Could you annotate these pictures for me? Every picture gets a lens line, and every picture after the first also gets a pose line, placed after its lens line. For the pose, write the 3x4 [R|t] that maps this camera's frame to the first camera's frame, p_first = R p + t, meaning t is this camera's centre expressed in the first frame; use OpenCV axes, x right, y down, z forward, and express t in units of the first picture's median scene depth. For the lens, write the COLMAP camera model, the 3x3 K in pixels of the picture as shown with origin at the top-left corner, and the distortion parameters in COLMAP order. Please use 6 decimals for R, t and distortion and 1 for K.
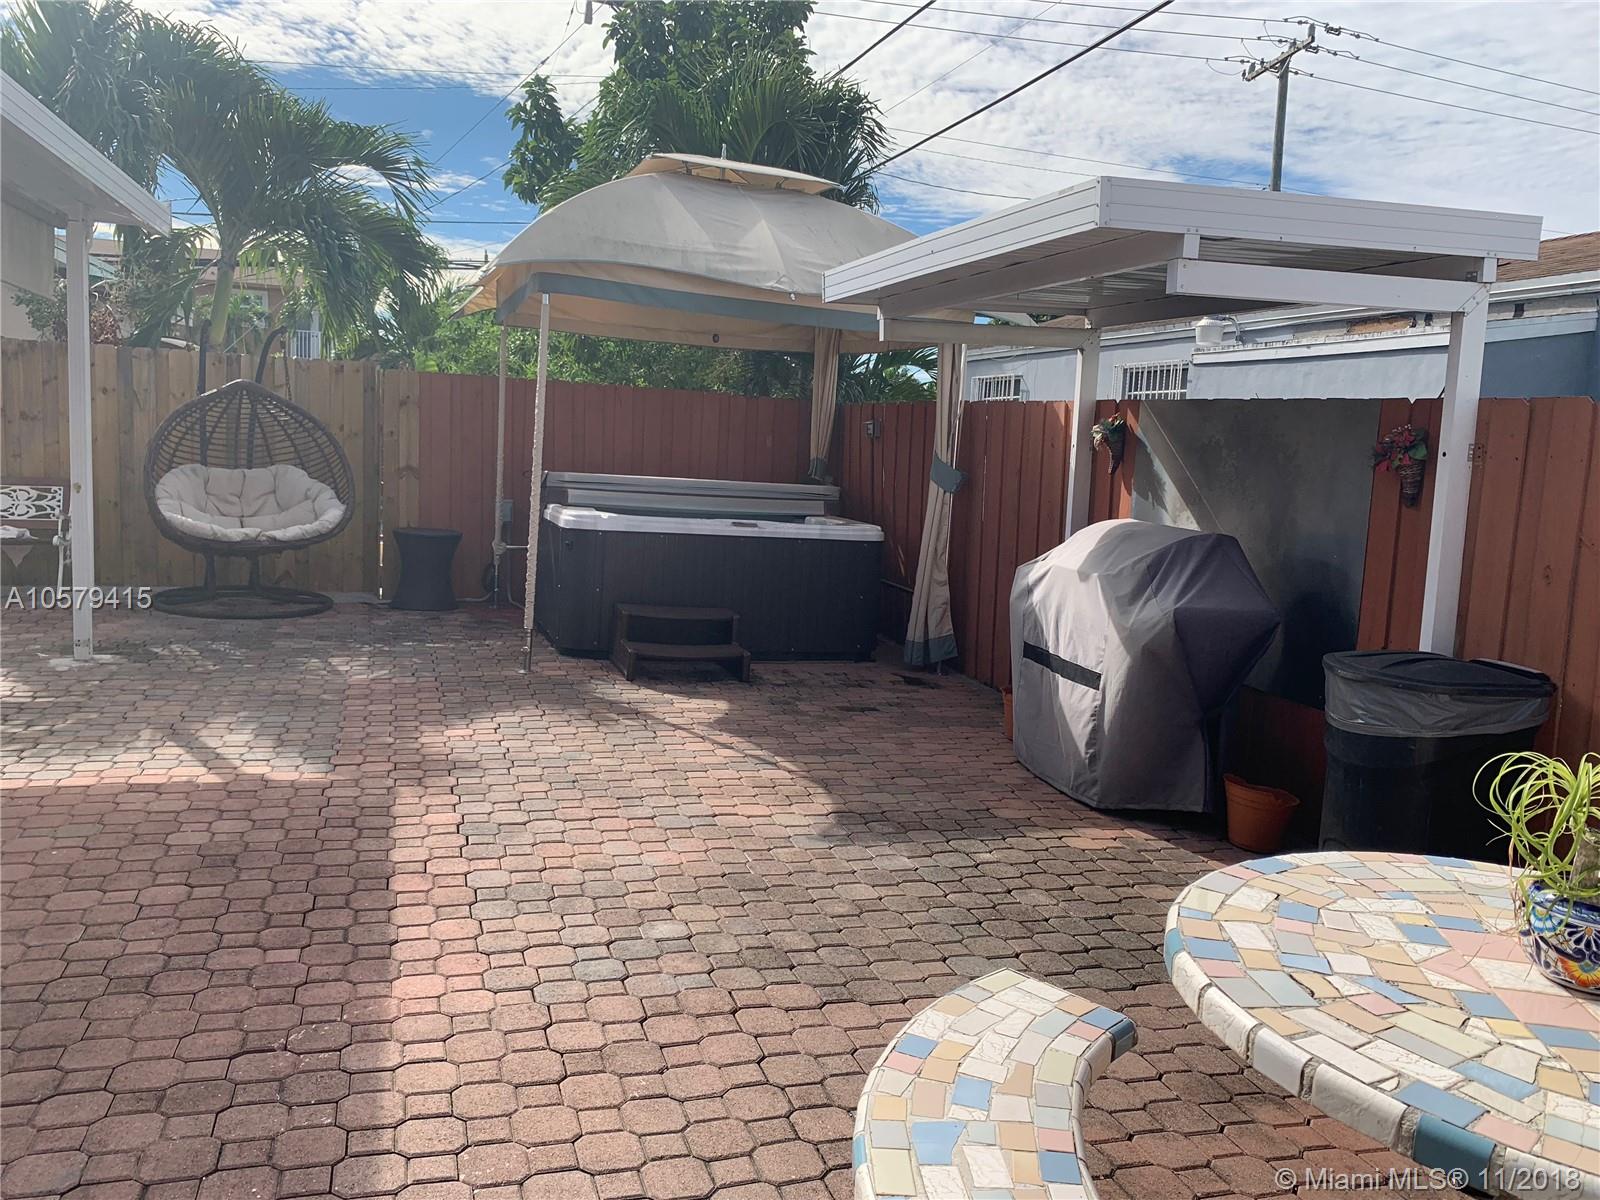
lens RADIAL K [[1221.9, 0, 783.9], [0, 1221.9, 567.9], [0, 0, 1]] dist [0.065579, -0.096619]
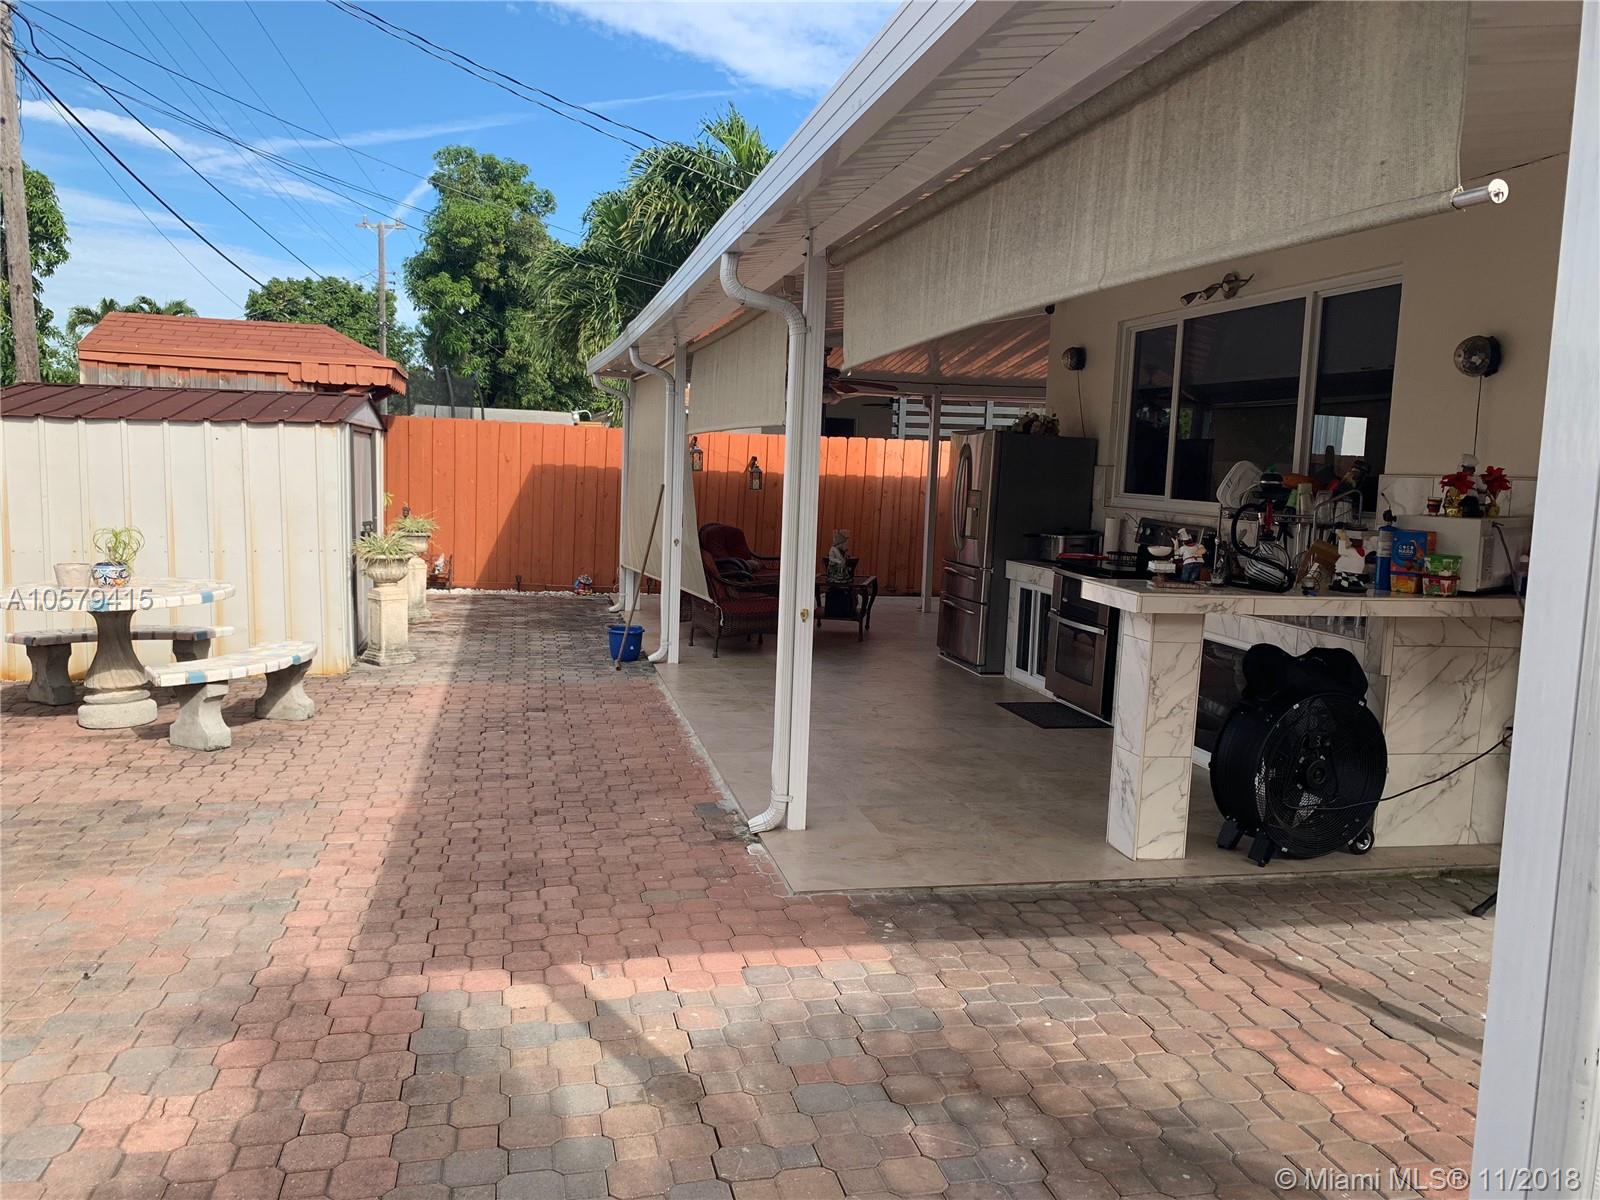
lens RADIAL K [[1225.0, 0, 794.4], [0, 1225.0, 578.7], [0, 0, 1]] dist [0.067734, -0.098236]
pose [[-0.993506, -0.090875, 0.068470, -0.611070], [-0.075100, 0.975794, 0.205394, -0.229438], [-0.085477, 0.198918, -0.976281, 1.639062]]
